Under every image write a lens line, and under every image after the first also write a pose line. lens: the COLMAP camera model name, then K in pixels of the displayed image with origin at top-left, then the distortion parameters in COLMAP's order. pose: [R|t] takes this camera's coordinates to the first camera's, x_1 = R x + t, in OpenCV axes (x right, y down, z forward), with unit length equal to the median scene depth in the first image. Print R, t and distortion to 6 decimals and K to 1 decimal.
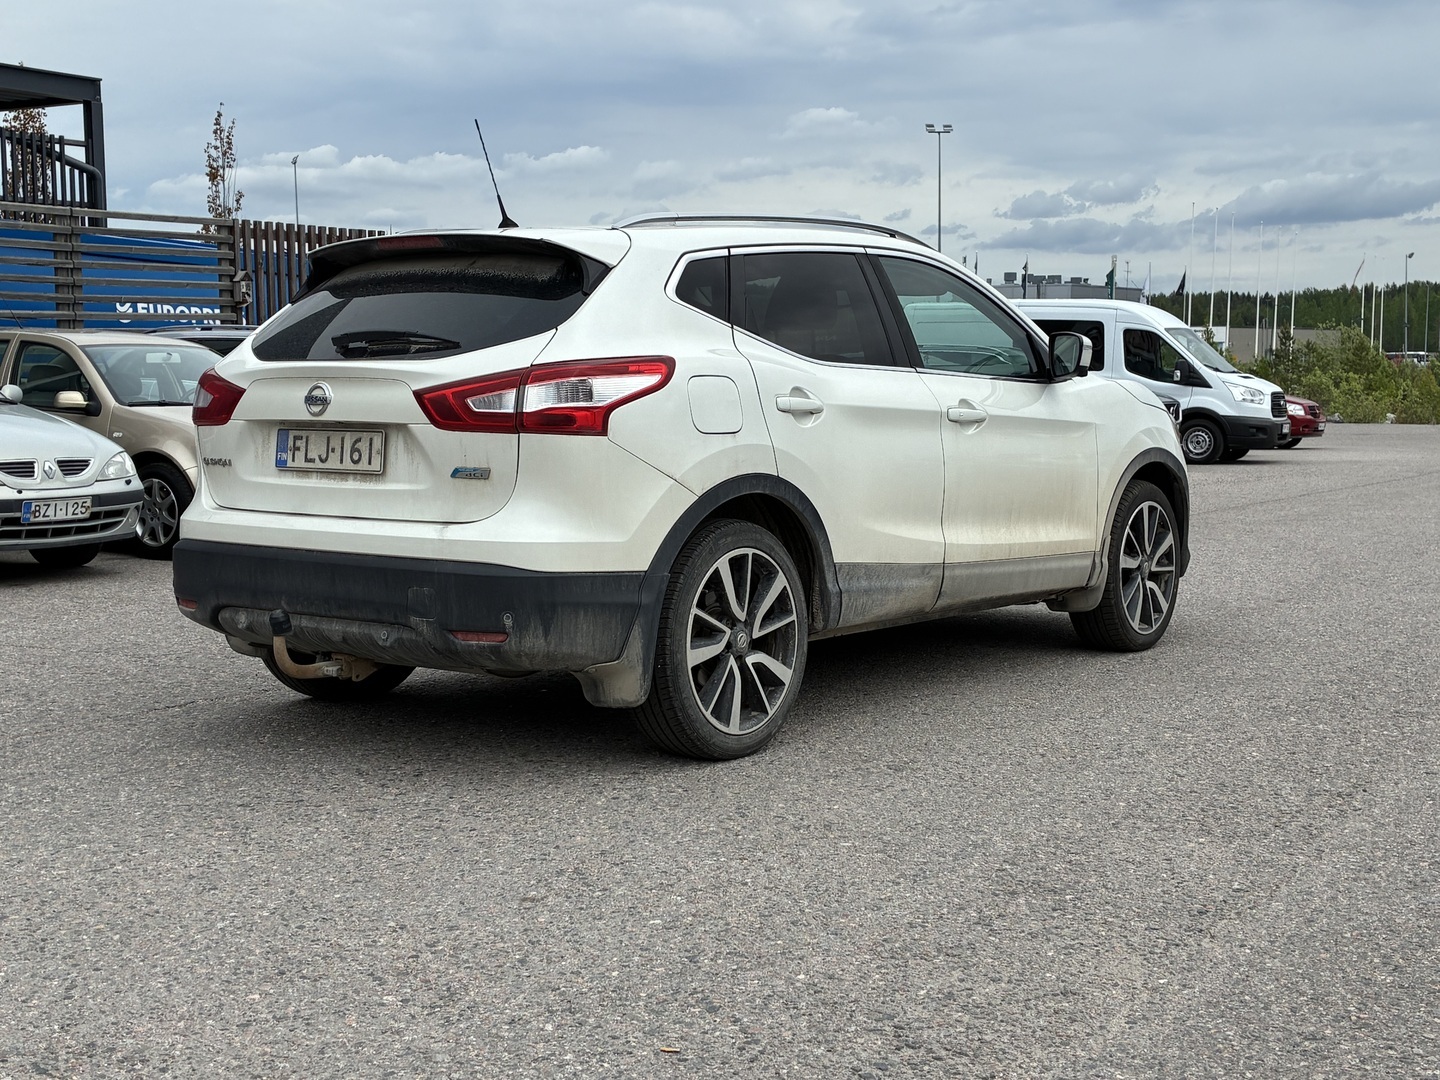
lens RADIAL K [[1835.9, 0, 720.0], [0, 1835.9, 540.0], [0, 0, 1]] dist [0.093451, 0.000098]
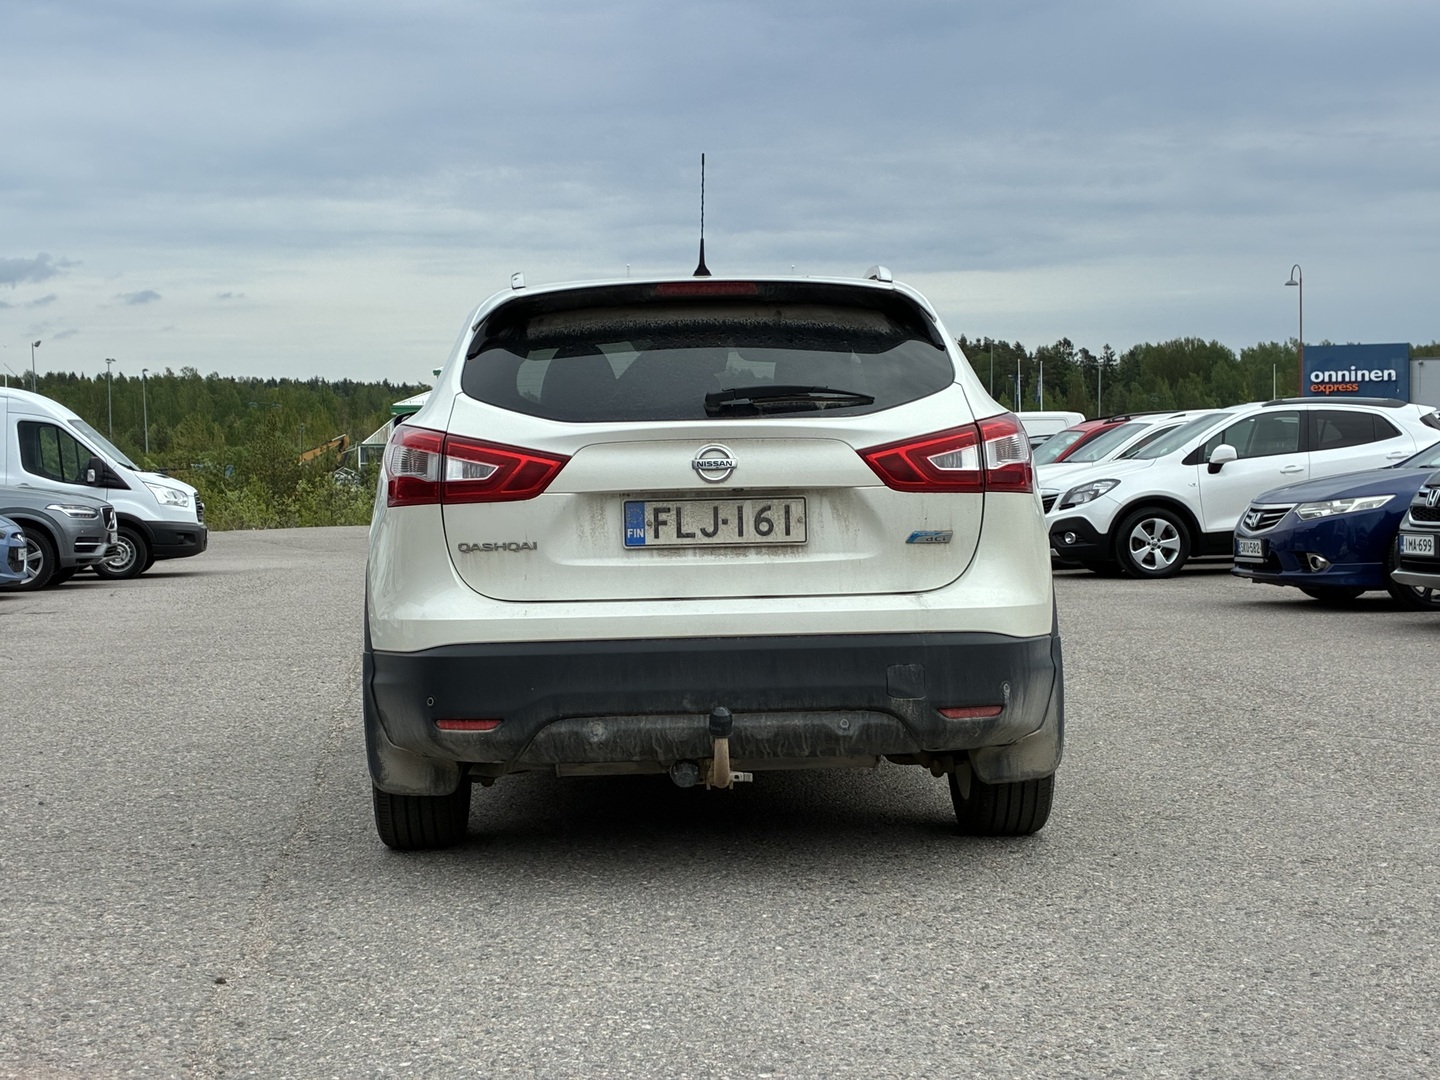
lens RADIAL K [[2194.3, 0, 720.0], [0, 2194.3, 540.0], [0, 0, 1]] dist [-0.003476, -0.000437]
pose [[0.807812, -0.036256, 0.588325, -0.822302], [0.072741, 0.996609, -0.038462, -0.000430], [-0.584935, 0.073866, 0.807709, 0.164627]]
